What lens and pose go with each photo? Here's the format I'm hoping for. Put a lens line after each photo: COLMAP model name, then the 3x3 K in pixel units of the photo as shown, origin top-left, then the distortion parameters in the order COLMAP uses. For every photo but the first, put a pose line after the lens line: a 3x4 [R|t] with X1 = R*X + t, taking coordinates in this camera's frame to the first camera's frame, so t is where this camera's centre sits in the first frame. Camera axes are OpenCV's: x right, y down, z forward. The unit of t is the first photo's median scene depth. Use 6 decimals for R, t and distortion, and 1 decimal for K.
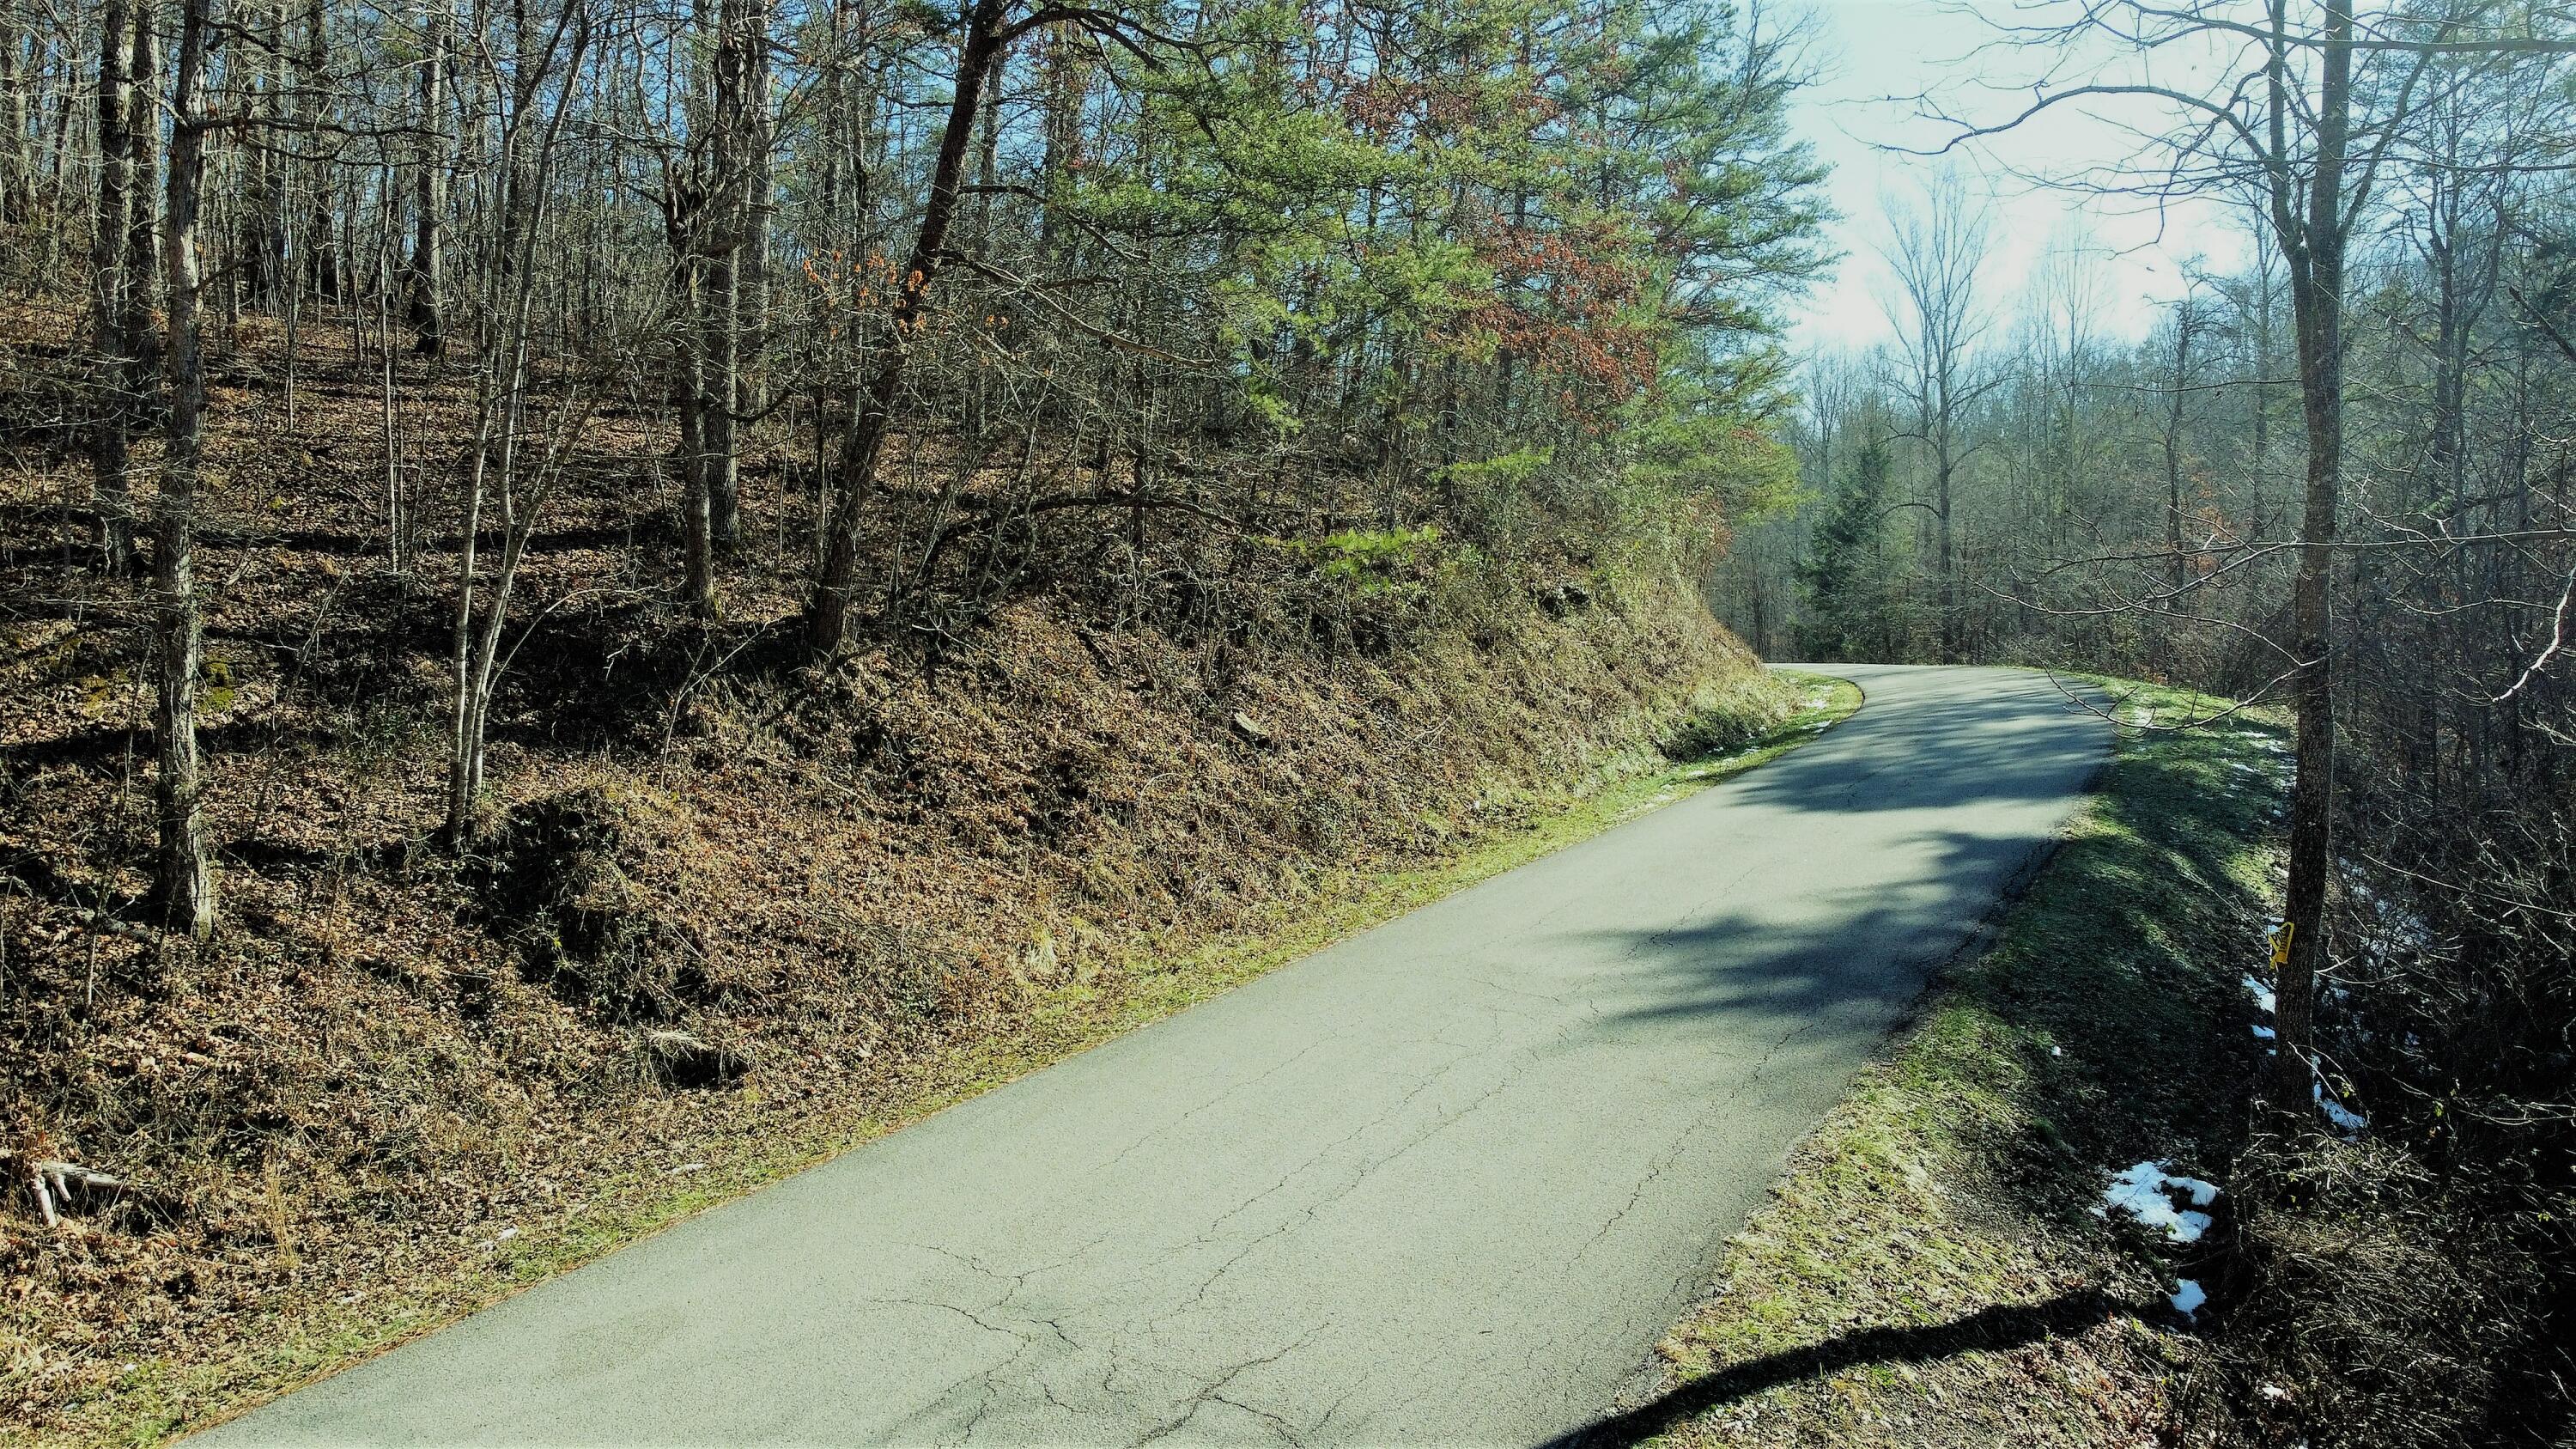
lens RADIAL K [[1827.0, 0, 1281.7], [0, 1827.0, 713.7], [0, 0, 1]] dist [0.001988, 0.001380]
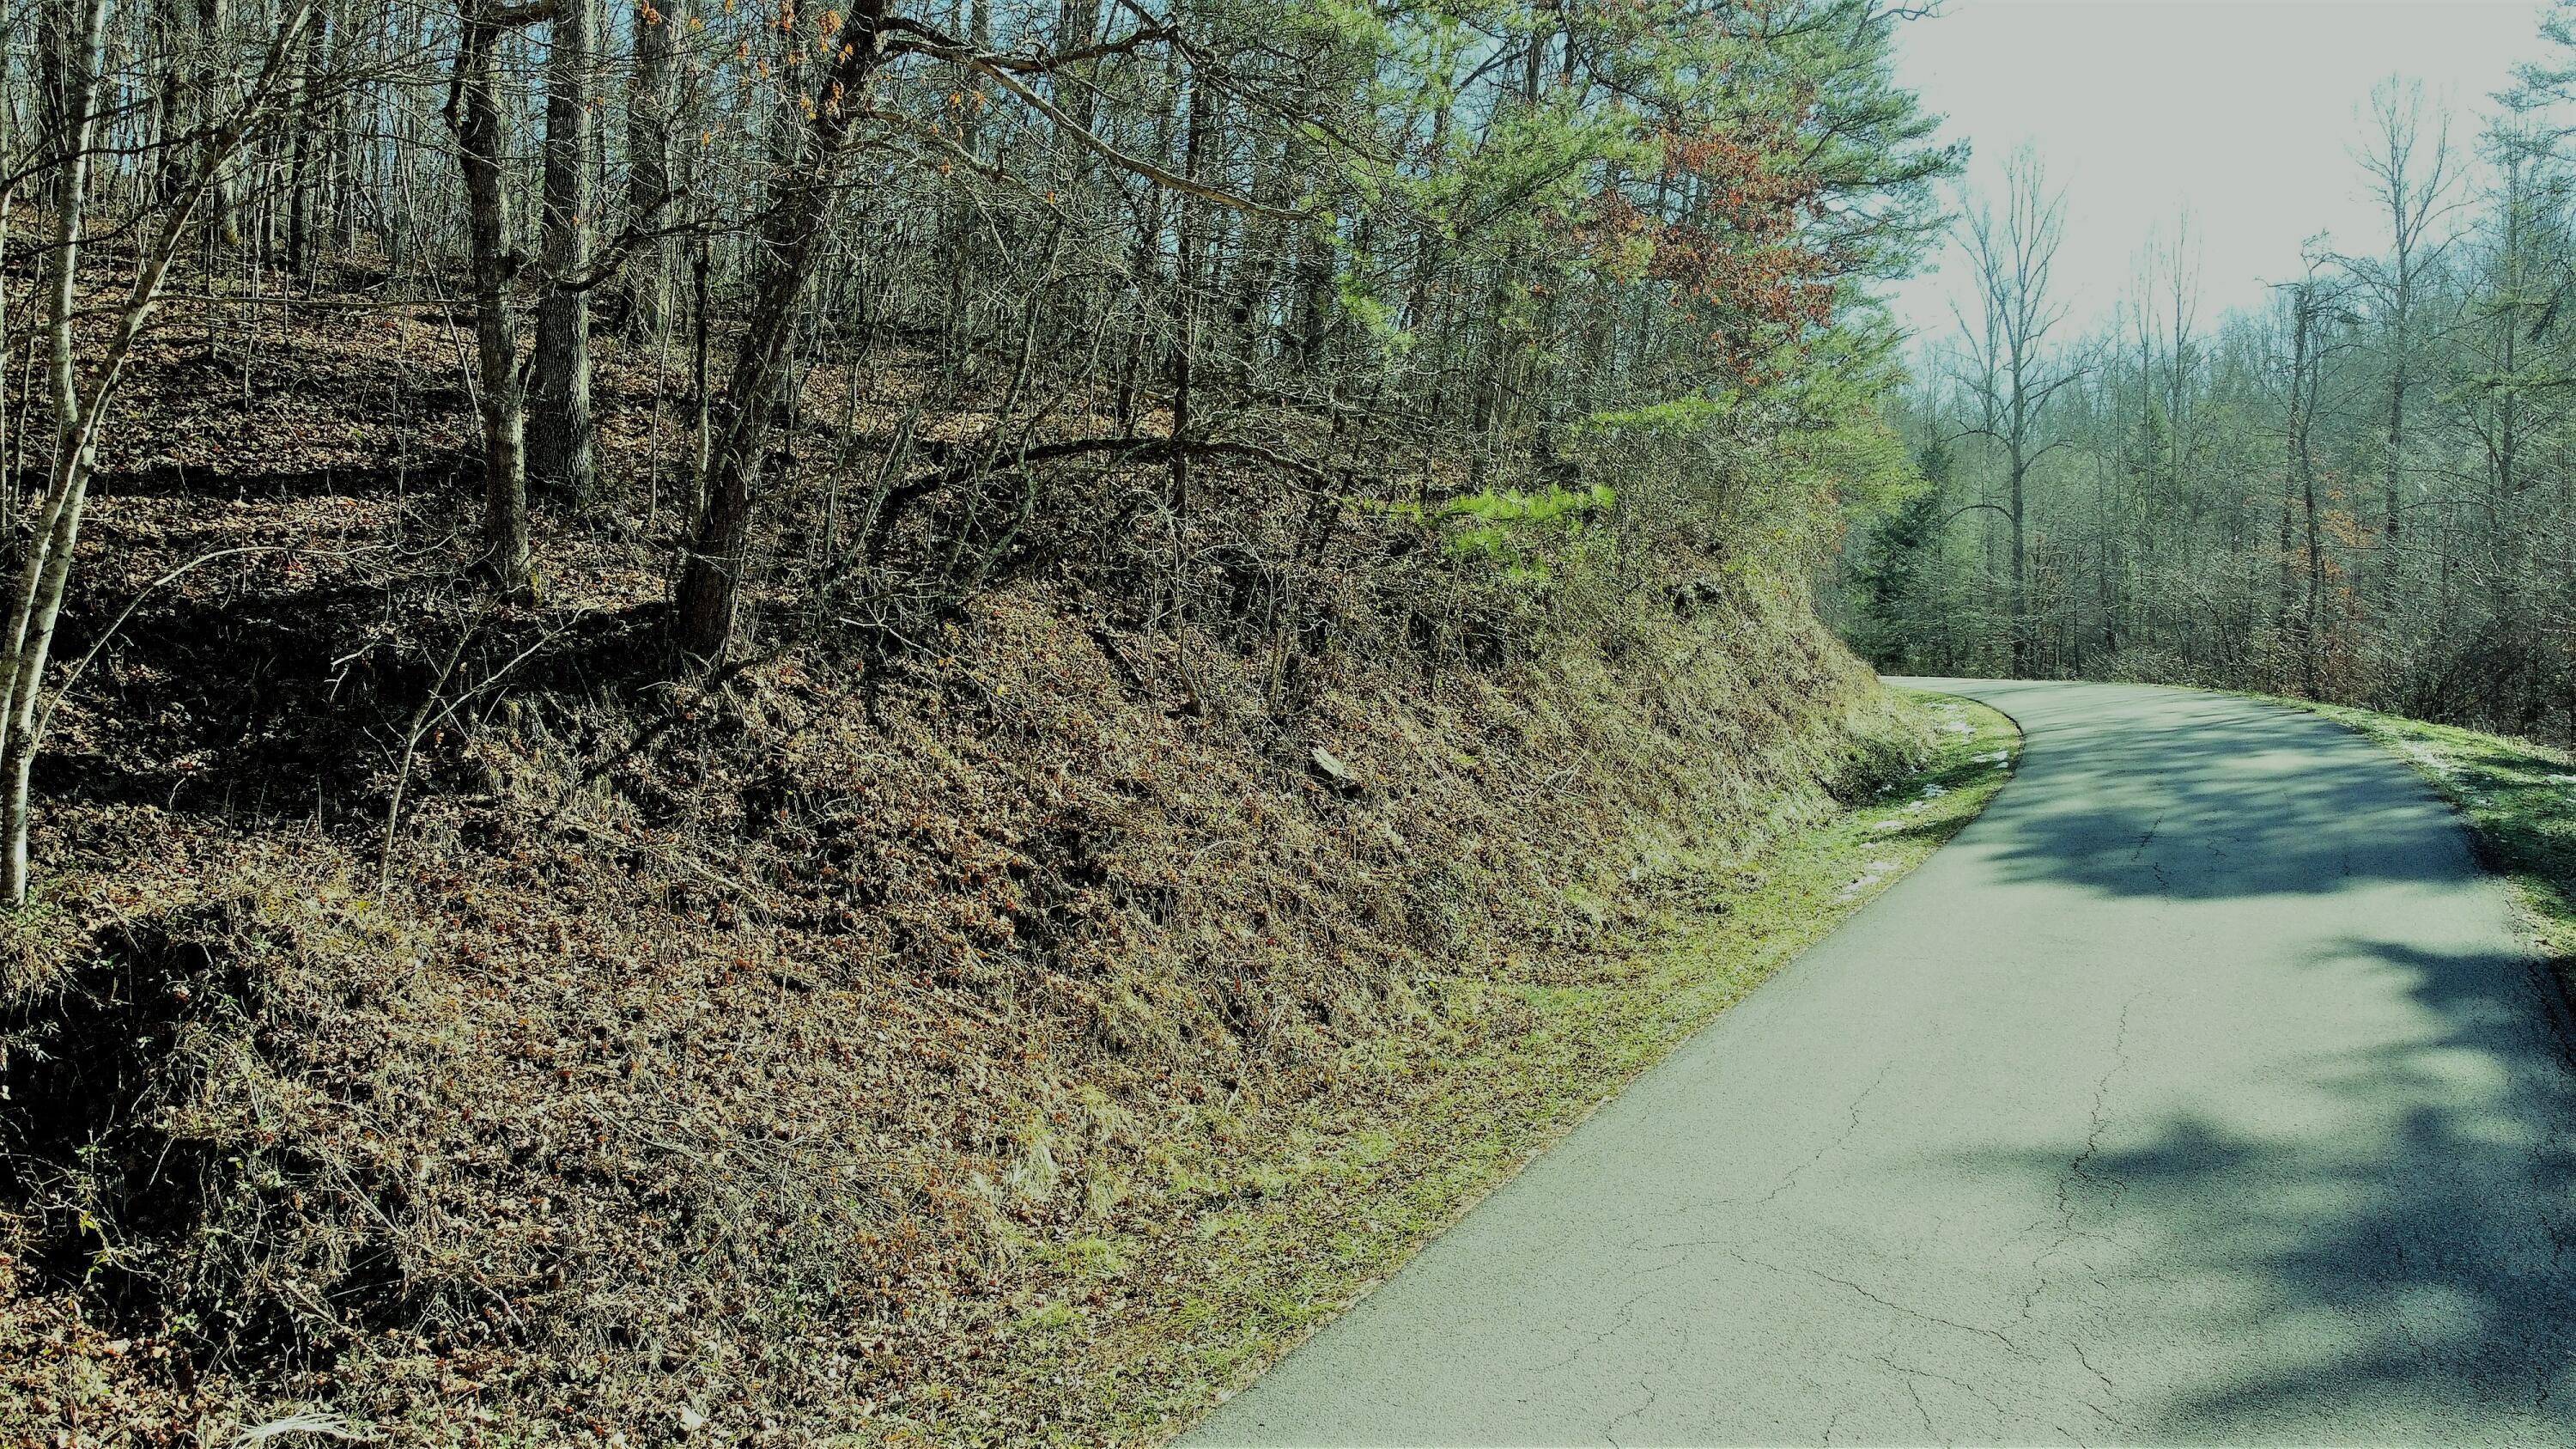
lens RADIAL K [[1827.0, 0, 1295.0], [0, 1827.0, 730.5], [0, 0, 1]] dist [0.001988, 0.001380]
pose [[0.999923, 0.011429, 0.004797, -0.040004], [-0.011465, 0.999905, 0.007654, -0.014261], [-0.004709, -0.007708, 0.999959, 0.324359]]
